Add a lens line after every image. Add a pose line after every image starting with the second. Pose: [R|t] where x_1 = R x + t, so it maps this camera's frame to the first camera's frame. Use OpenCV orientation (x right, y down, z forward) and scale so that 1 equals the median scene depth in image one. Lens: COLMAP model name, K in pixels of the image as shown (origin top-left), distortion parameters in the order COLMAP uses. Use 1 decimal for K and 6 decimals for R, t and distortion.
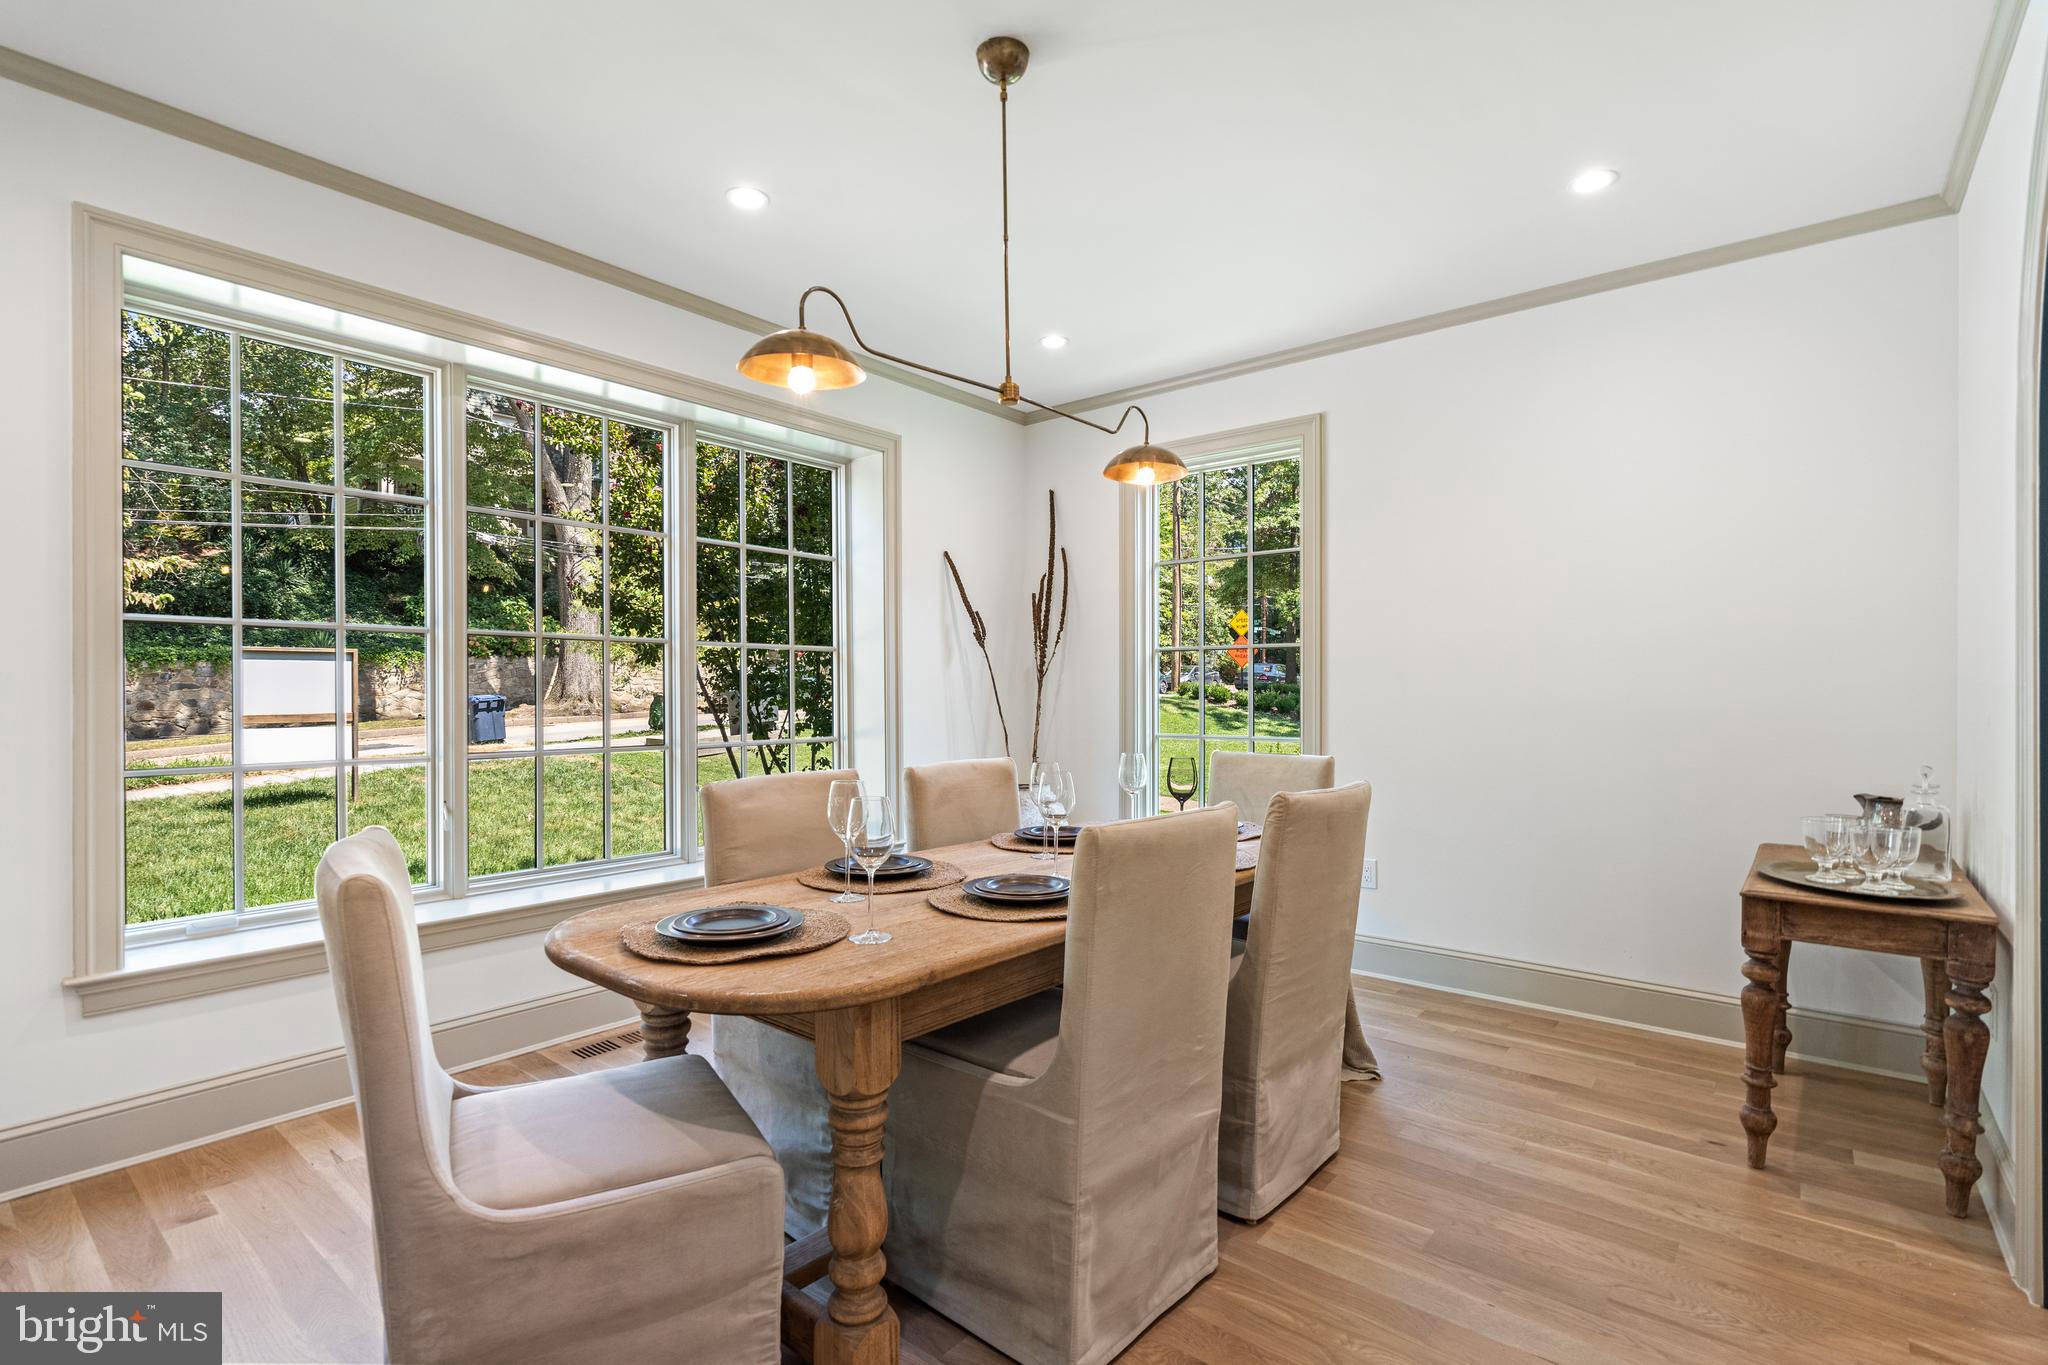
lens RADIAL K [[951.7, 0, 1024.6], [0, 951.7, 688.1], [0, 0, 1]] dist [0.002478, 0.000456]
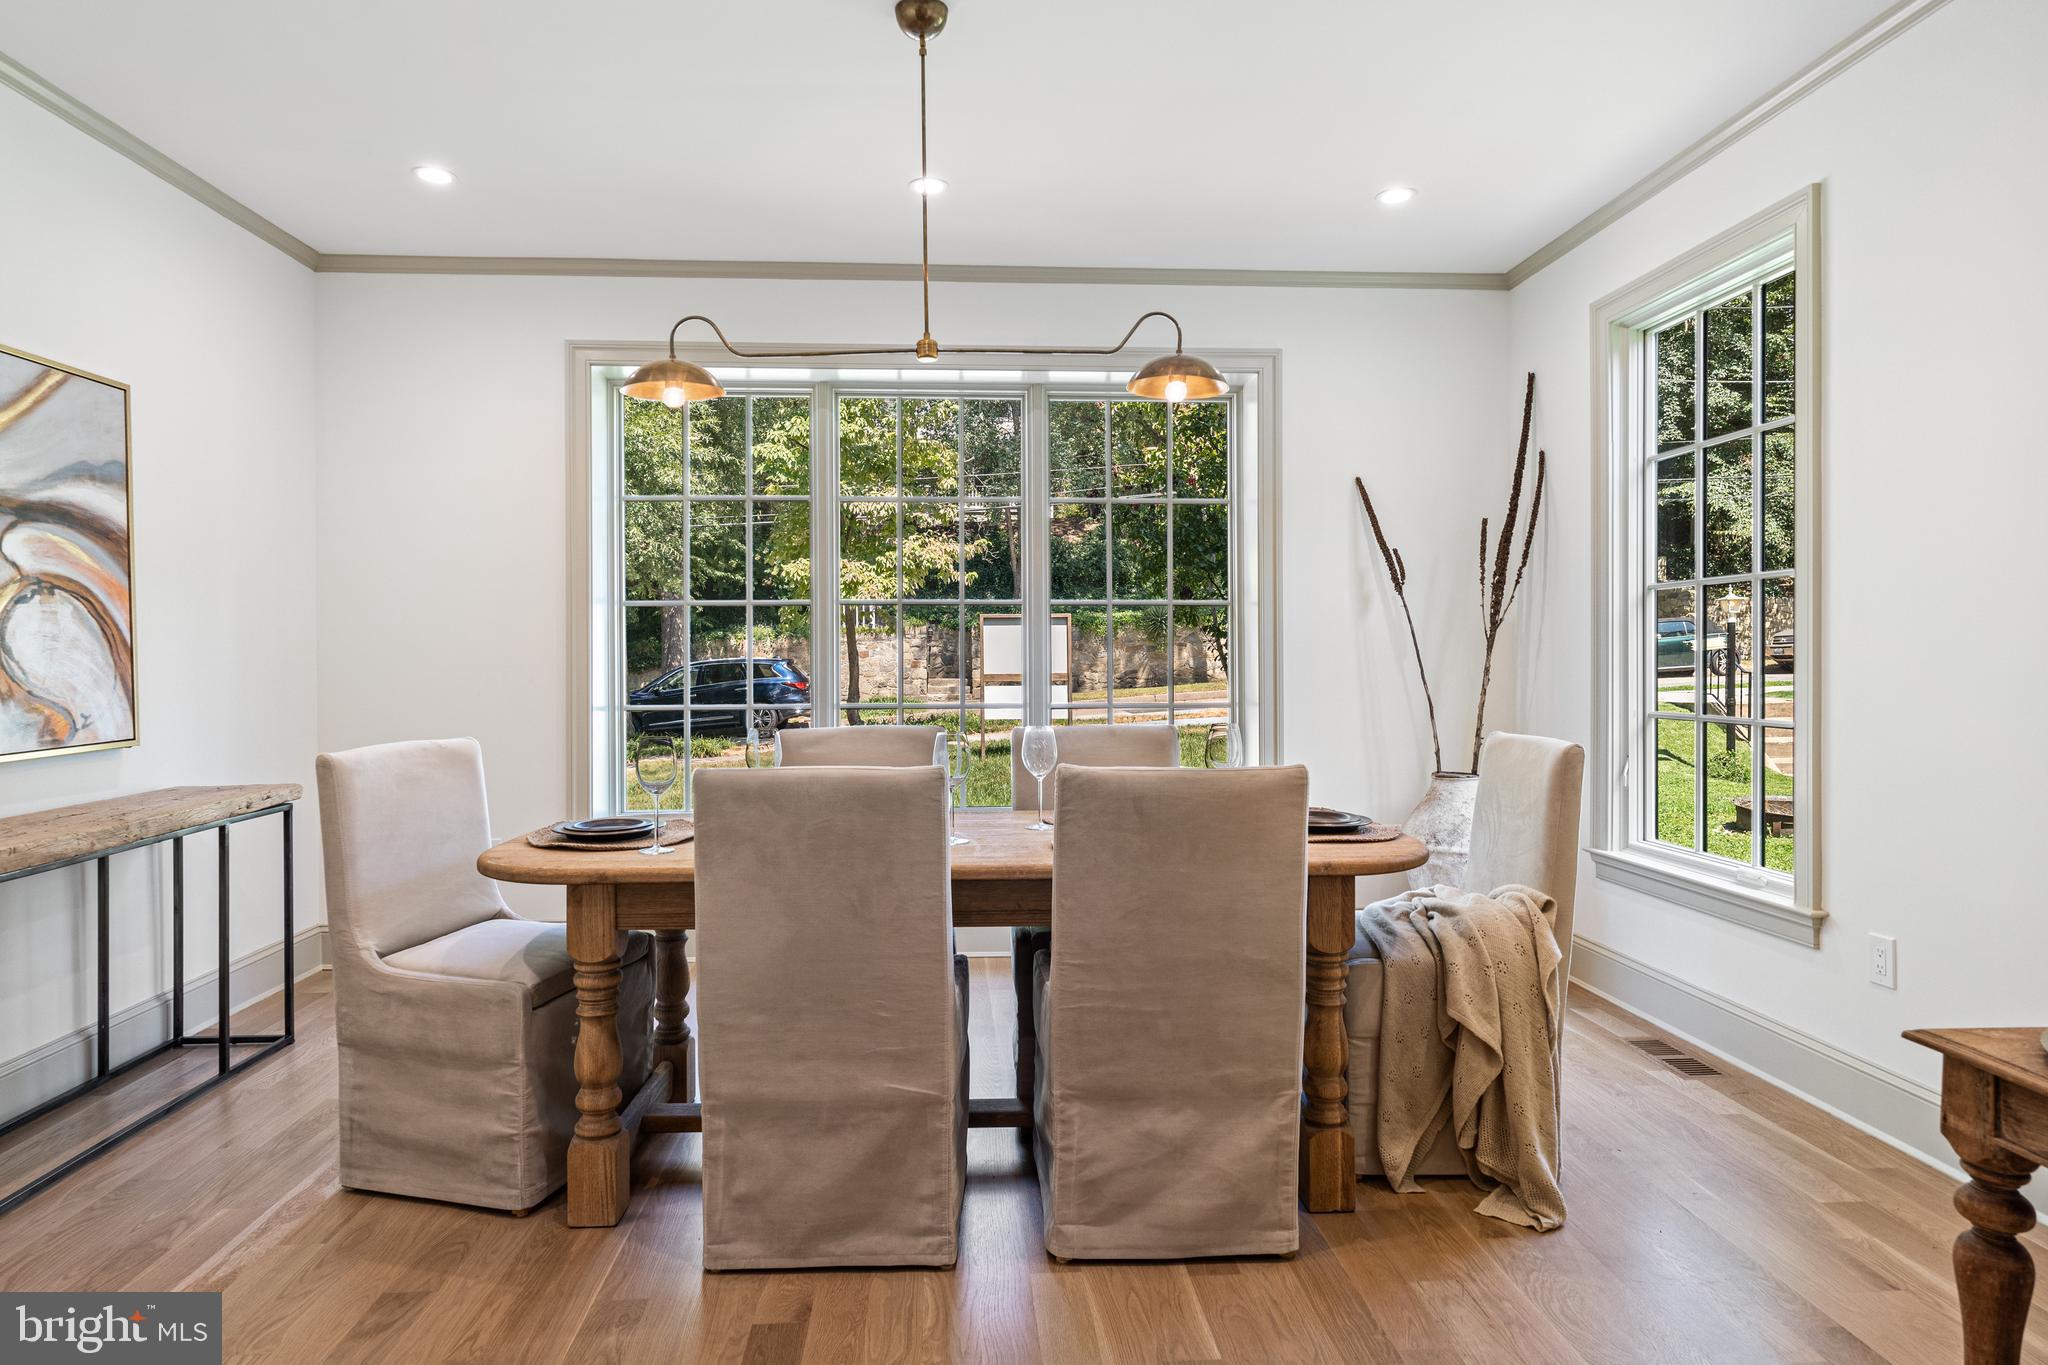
lens RADIAL K [[1178.8, 0, 1022.9], [0, 1178.8, 652.6], [0, 0, 1]] dist [0.011514, 0.000480]
pose [[0.683754, -0.004079, -0.729701, 0.504924], [0.006628, 0.999978, 0.000622, 0.003116], [0.729682, -0.005262, 0.683766, 0.119839]]
